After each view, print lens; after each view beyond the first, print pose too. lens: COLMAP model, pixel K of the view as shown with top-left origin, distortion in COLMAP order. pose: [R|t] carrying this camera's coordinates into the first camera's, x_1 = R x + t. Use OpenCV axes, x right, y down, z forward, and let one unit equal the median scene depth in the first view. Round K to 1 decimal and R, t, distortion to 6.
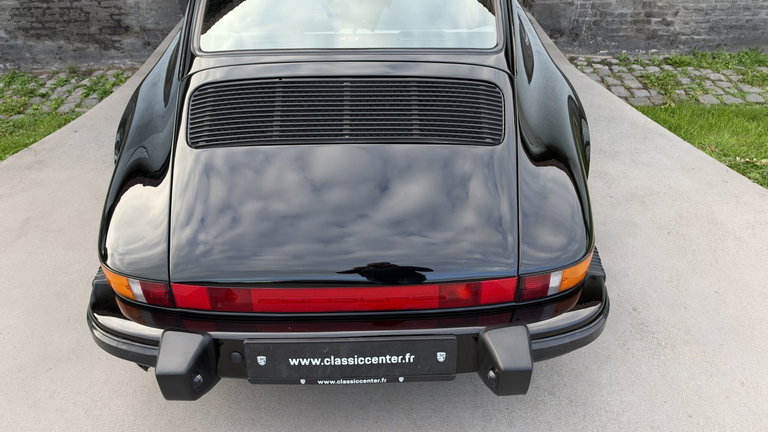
lens RADIAL K [[546.1, 0, 396.0], [0, 546.1, 210.8], [0, 0, 1]] dist [0.032359, -0.052614]
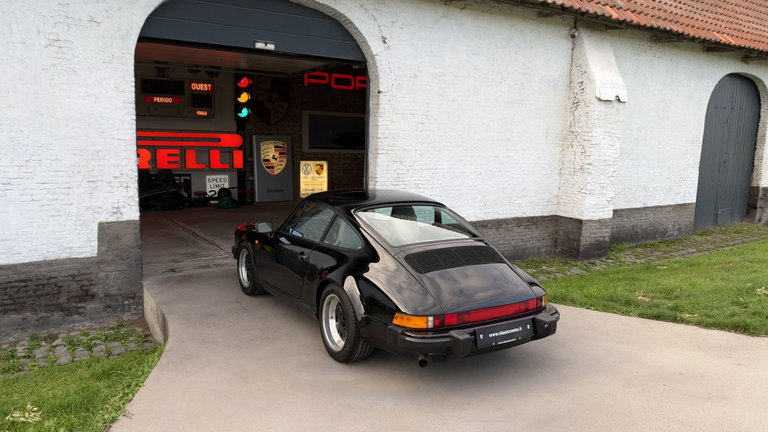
lens RADIAL K [[546.1, 0, 386.9], [0, 546.1, 218.4], [0, 0, 1]] dist [0.032359, -0.052614]
pose [[0.856903, -0.051655, 0.512882, -0.544378], [0.284224, 0.877401, -0.386503, 0.181788], [-0.430038, 0.476969, 0.766529, -0.319217]]
